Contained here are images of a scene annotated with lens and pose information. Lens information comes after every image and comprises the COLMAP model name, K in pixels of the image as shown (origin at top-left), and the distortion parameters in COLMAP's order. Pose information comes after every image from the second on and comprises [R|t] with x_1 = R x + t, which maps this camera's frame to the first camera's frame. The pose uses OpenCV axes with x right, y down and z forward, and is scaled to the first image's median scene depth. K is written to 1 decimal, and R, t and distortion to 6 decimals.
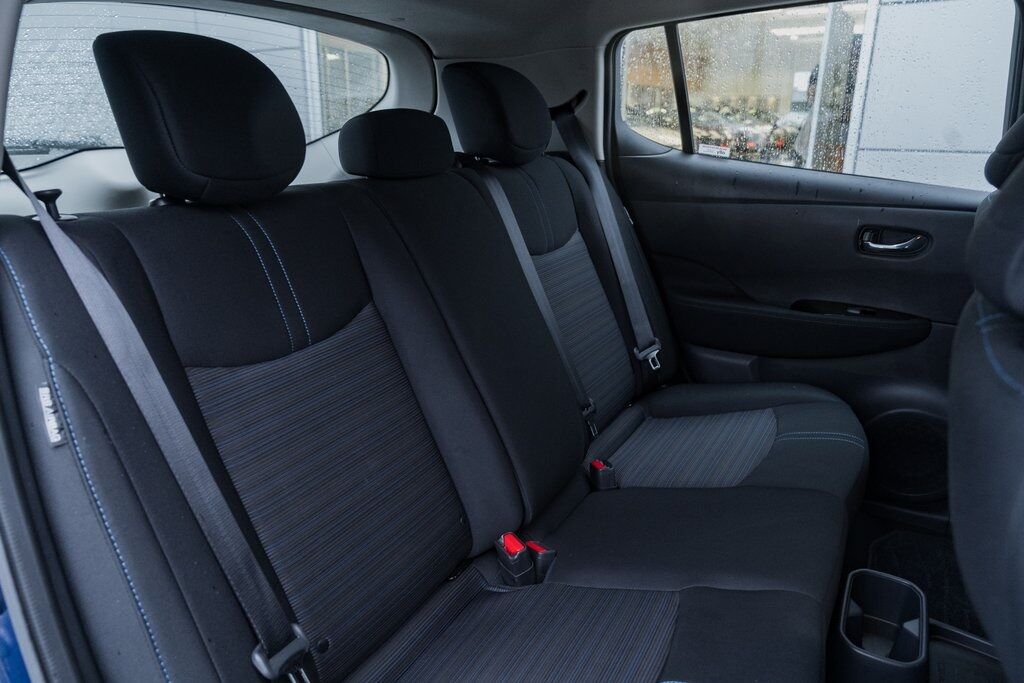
lens RADIAL K [[697.1, 0, 511.6], [0, 697.1, 362.8], [0, 0, 1]] dist [-0.024778, 0.013331]
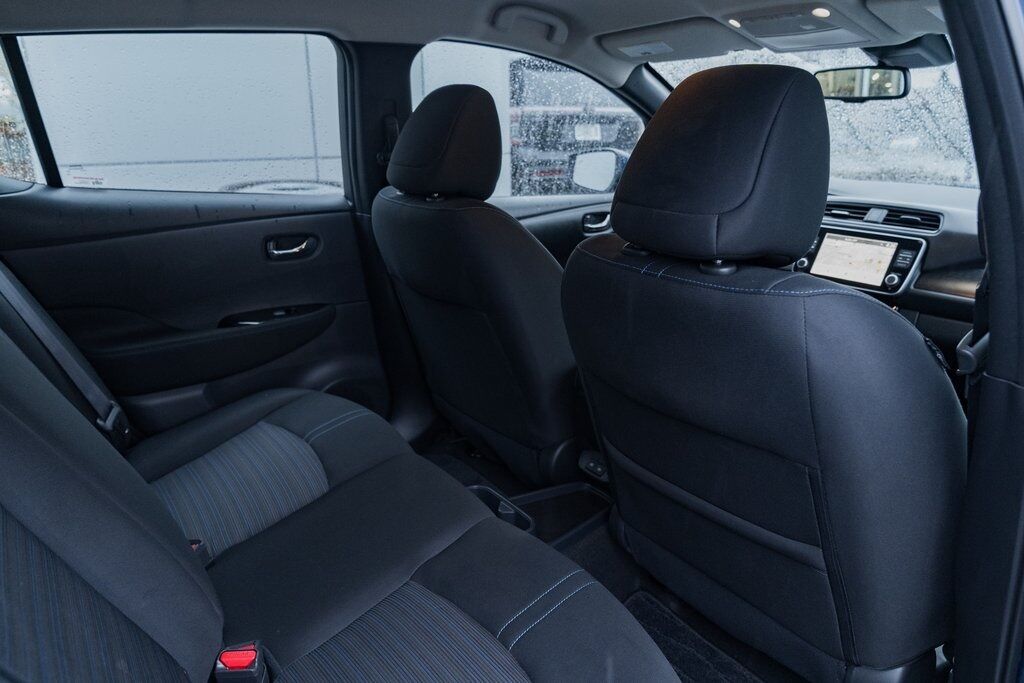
lens RADIAL K [[697.1, 0, 509.2], [0, 697.1, 344.1], [0, 0, 1]] dist [-0.024778, 0.013331]
pose [[0.397457, -0.274364, 0.875644, -0.329588], [0.314626, 0.937156, 0.150828, -0.076583], [-0.861997, 0.215553, 0.458801, 0.179044]]
